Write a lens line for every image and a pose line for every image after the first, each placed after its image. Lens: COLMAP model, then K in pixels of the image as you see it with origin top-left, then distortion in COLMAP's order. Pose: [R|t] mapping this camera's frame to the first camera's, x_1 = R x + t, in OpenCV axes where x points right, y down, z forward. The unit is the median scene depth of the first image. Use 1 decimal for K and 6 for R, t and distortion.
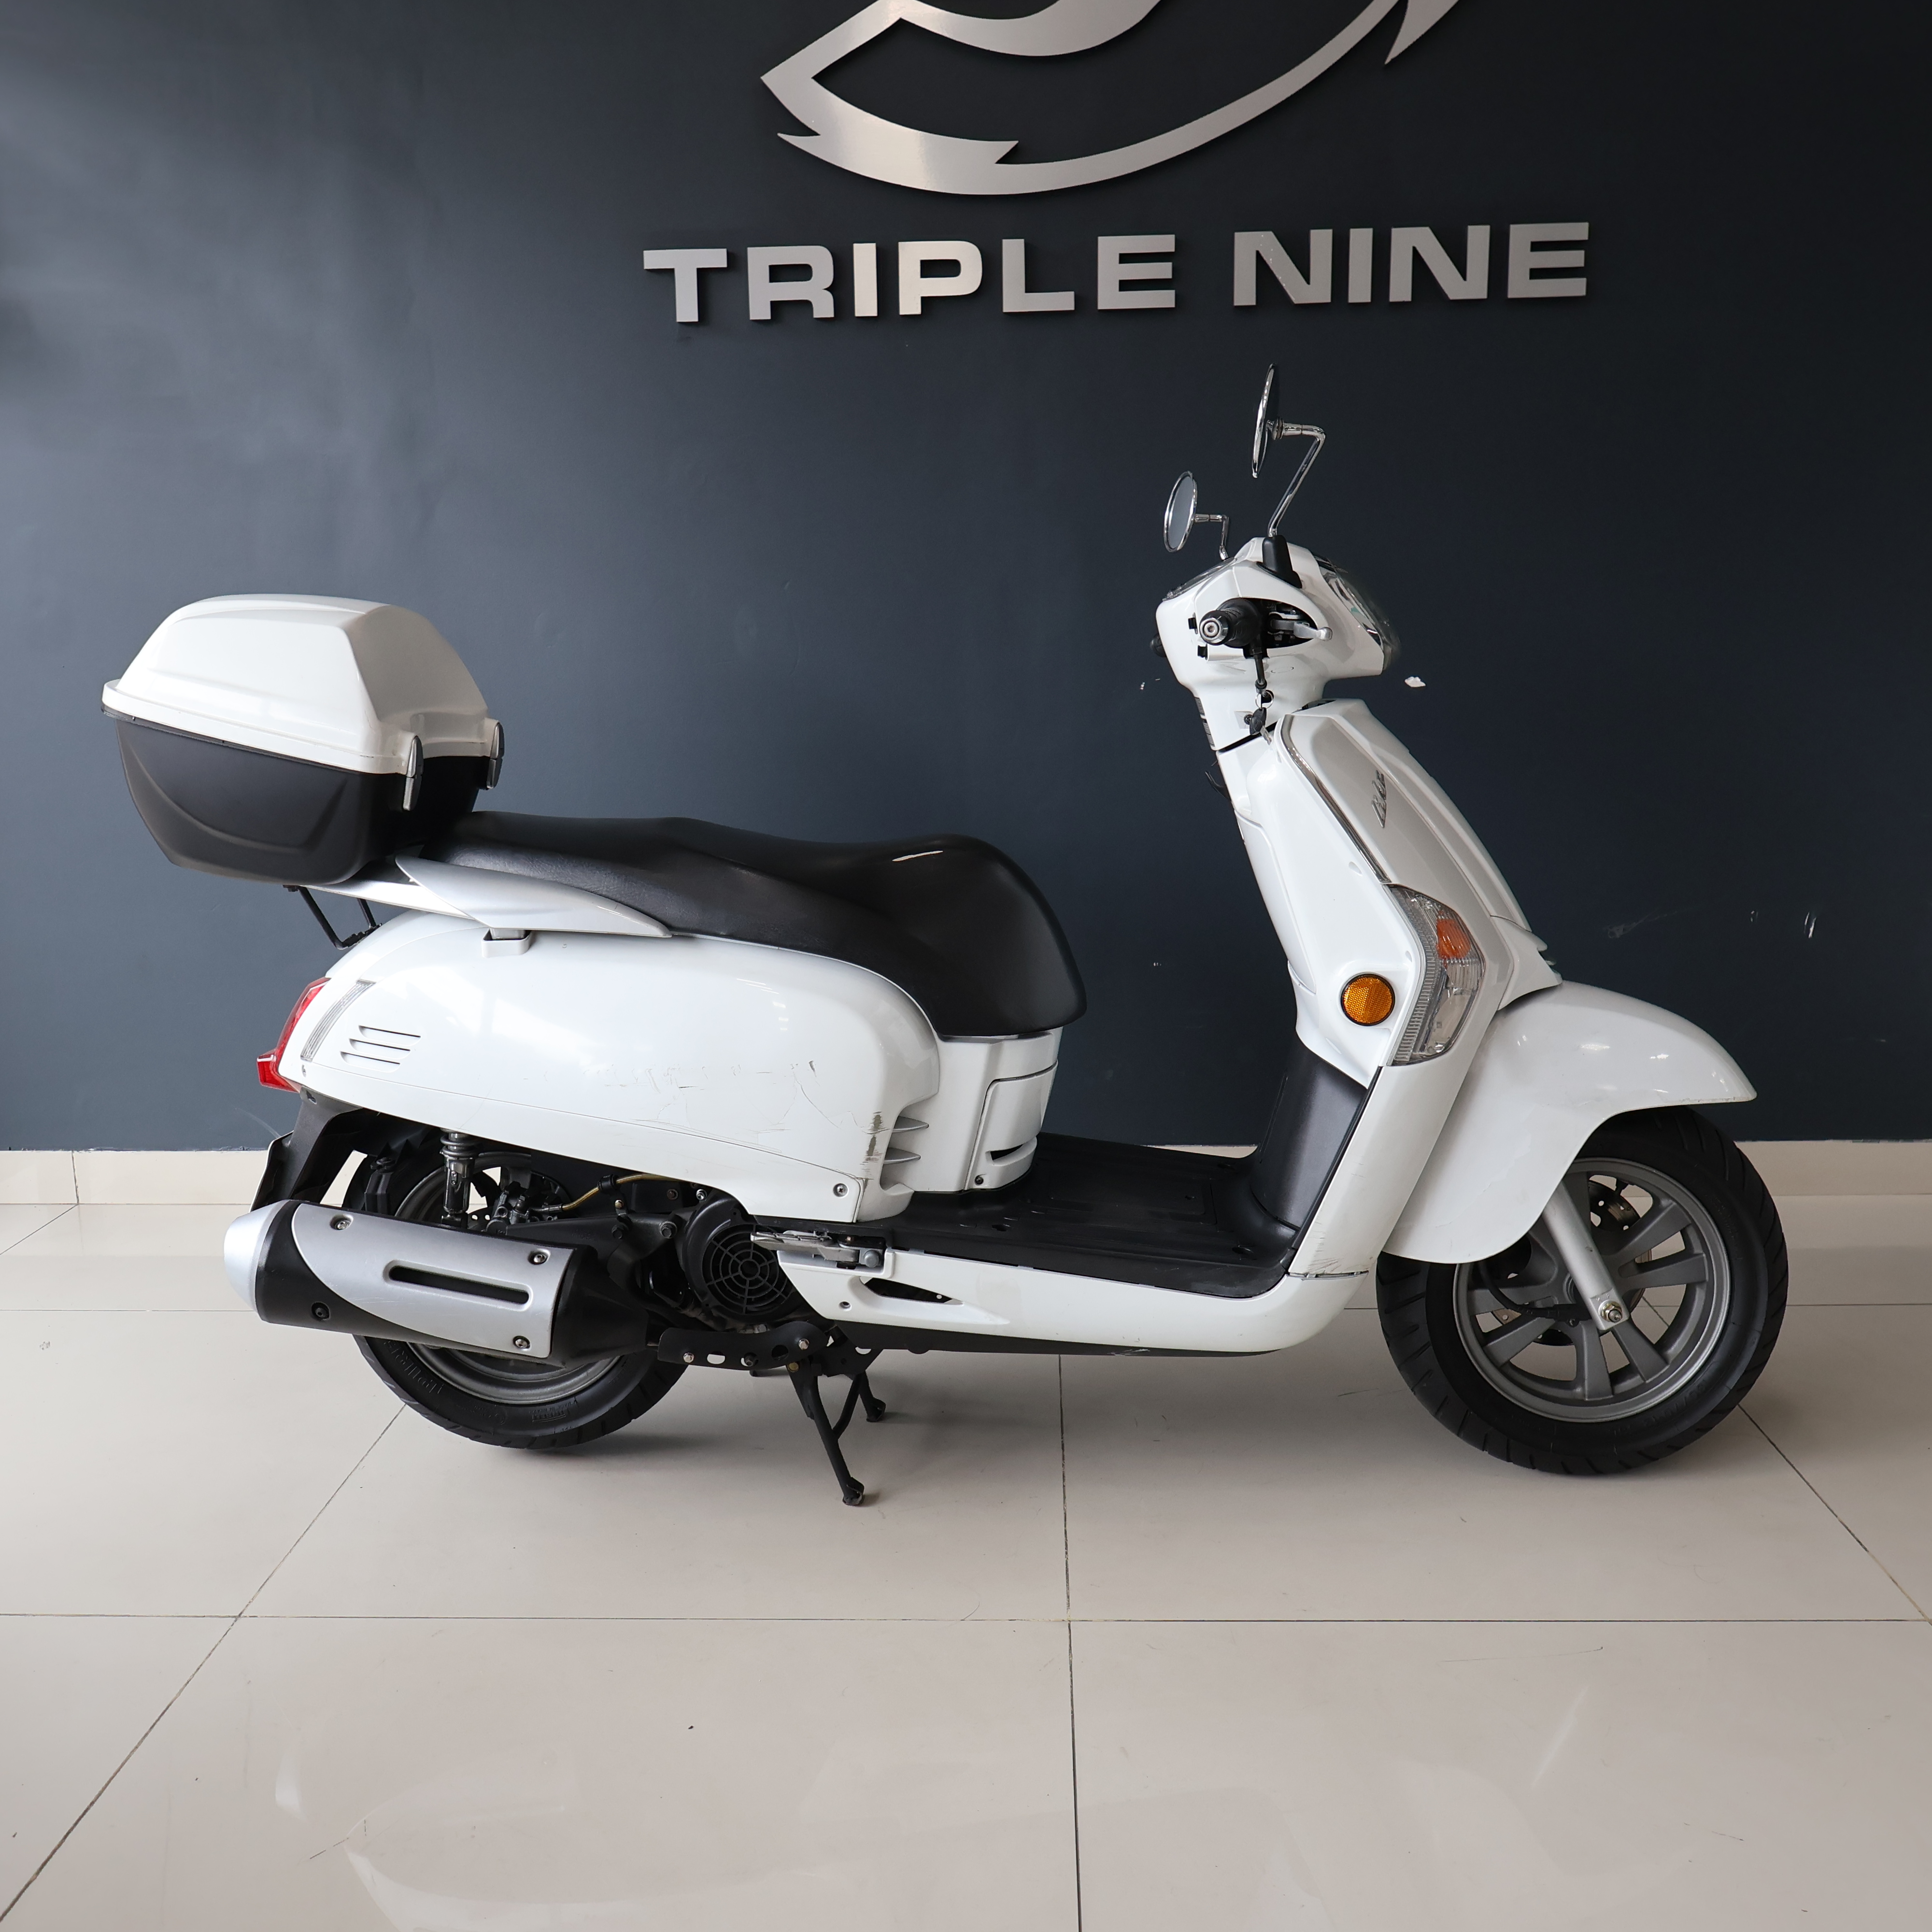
lens RADIAL K [[1952.9, 0, 933.2], [0, 1952.9, 988.7], [0, 0, 1]] dist [-0.031892, 0.012264]
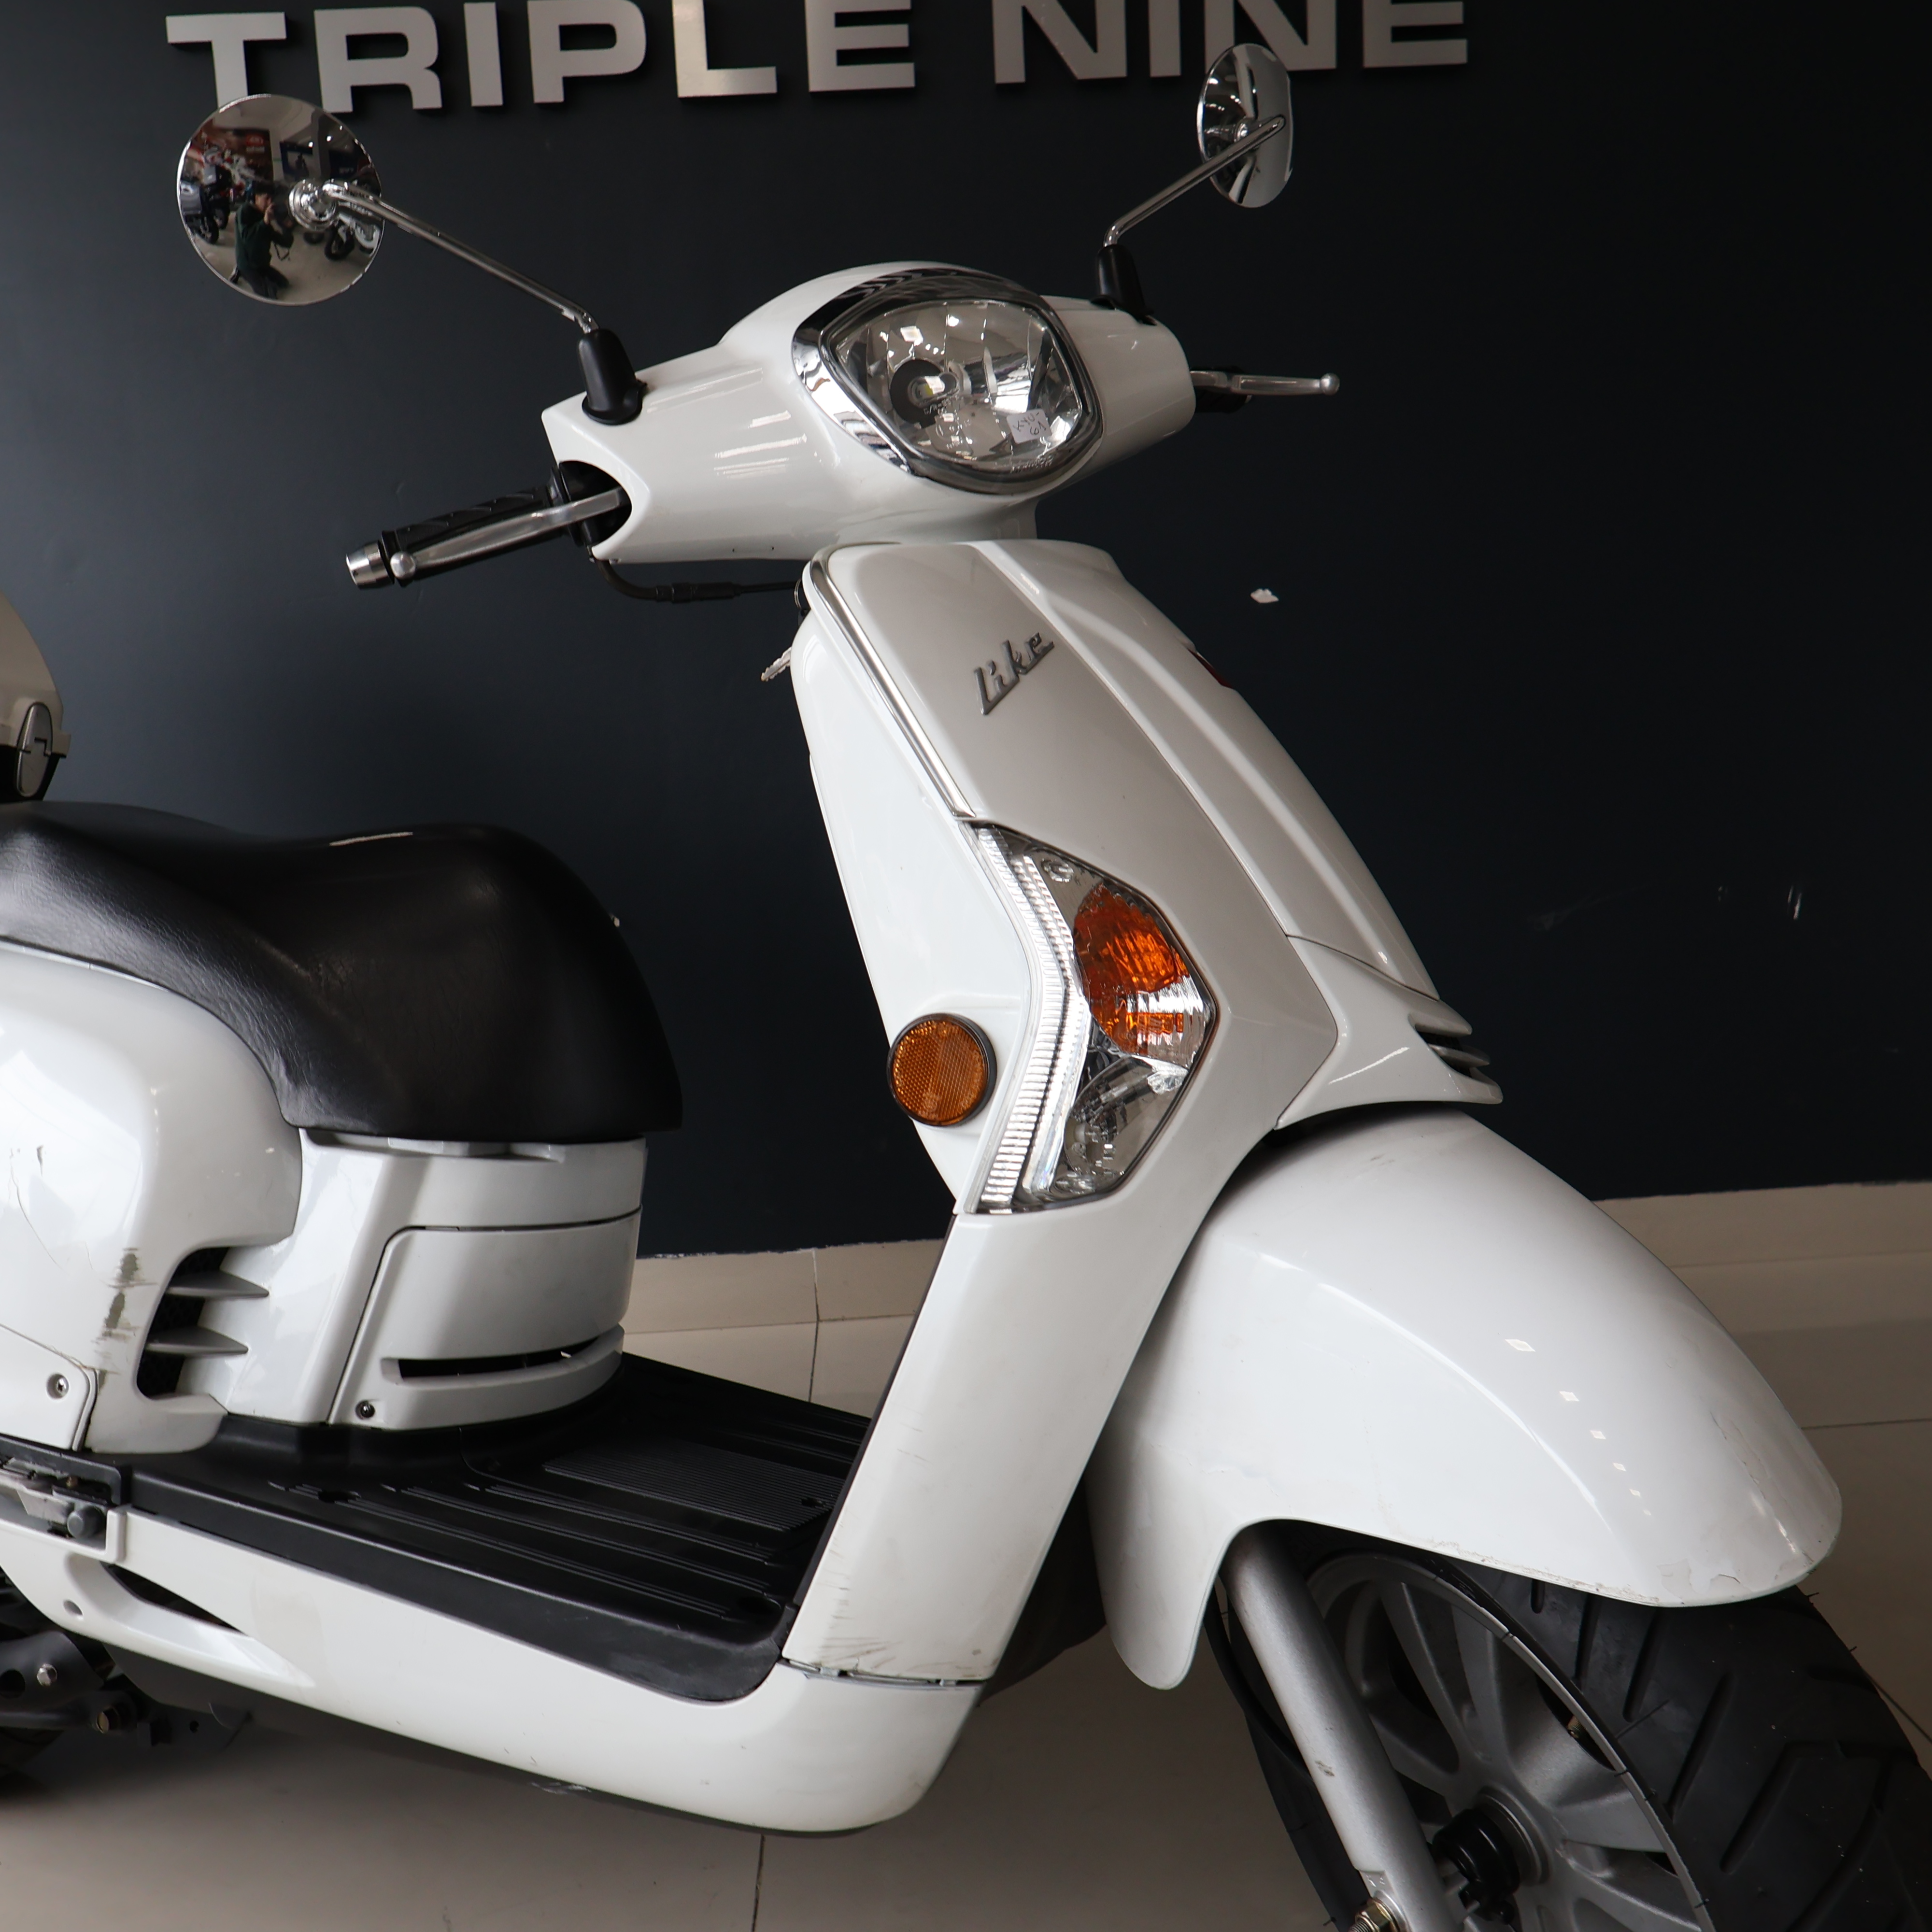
lens RADIAL K [[1933.8, 0, 966.0], [0, 1933.8, 966.0], [0, 0, 1]] dist [-0.010407, -0.005796]
pose [[0.949966, 0.029078, -0.310996, 0.345758], [-0.093256, 0.976649, -0.193544, 0.065417], [0.298106, 0.212862, 0.930496, 0.518492]]
